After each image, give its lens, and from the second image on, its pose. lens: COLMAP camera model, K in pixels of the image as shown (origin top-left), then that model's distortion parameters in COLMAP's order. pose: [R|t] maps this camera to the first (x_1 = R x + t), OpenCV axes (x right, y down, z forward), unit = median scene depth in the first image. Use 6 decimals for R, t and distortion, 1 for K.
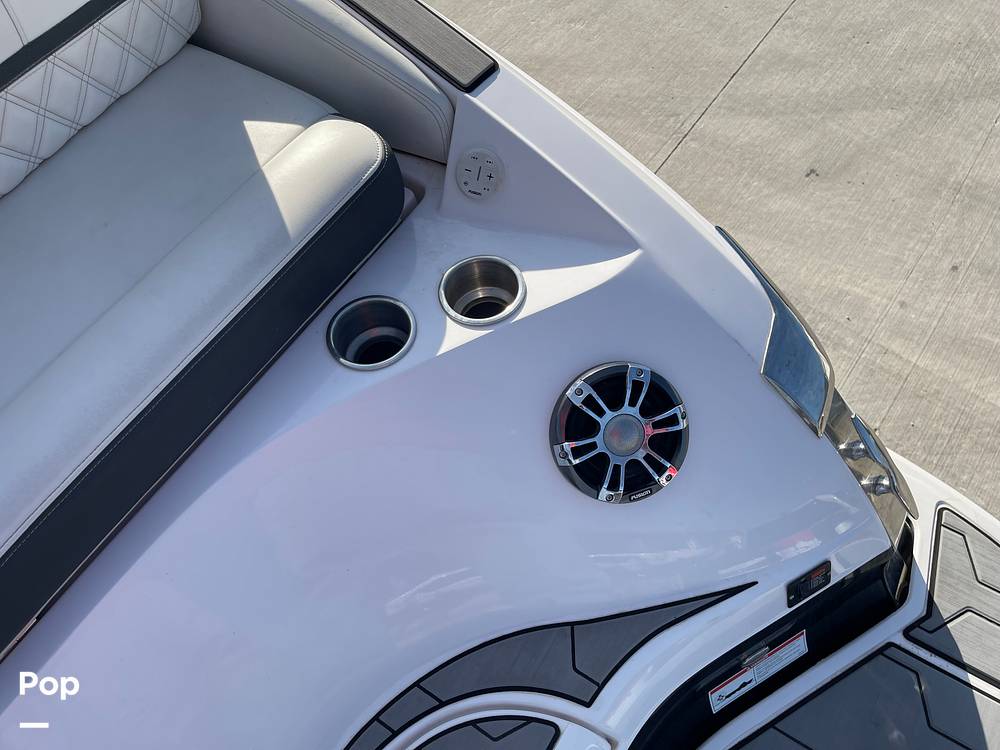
lens RADIAL K [[760.3, 0, 508.3], [0, 760.3, 367.5], [0, 0, 1]] dist [0.053458, -0.064585]
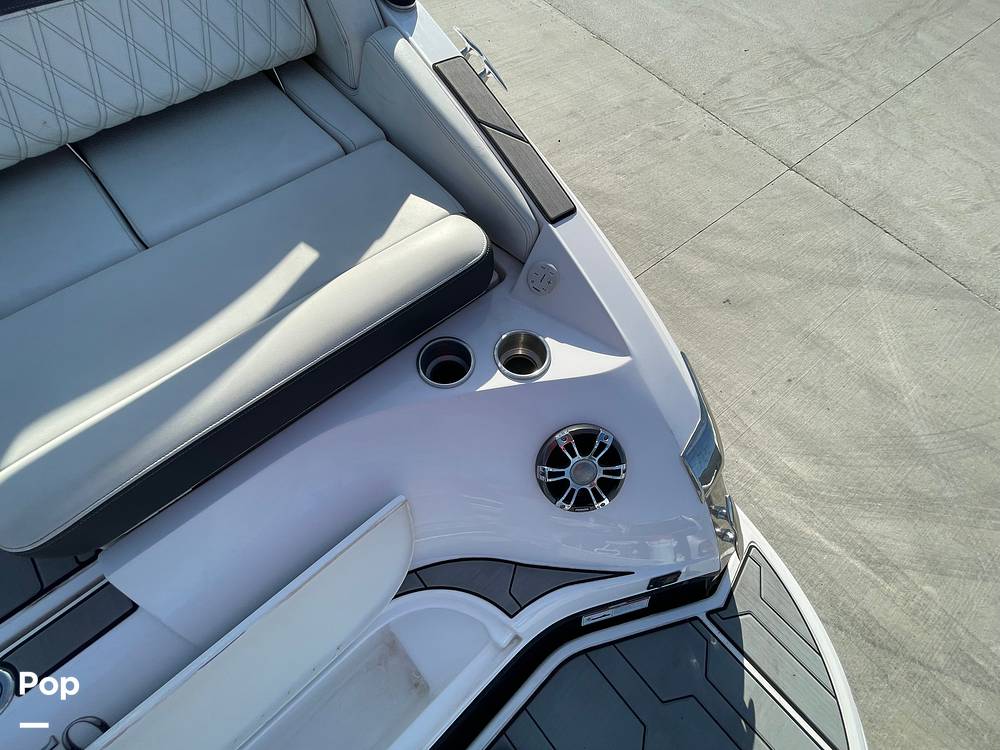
lens RADIAL K [[404.4, 0, 499.2], [0, 404.4, 375.4], [0, 0, 1]] dist [-0.001641, 0.000771]
pose [[0.956586, 0.289234, -0.035870, -0.033143], [-0.284820, 0.953820, 0.095419, -0.108716], [0.061812, -0.081060, 0.994791, 0.160521]]
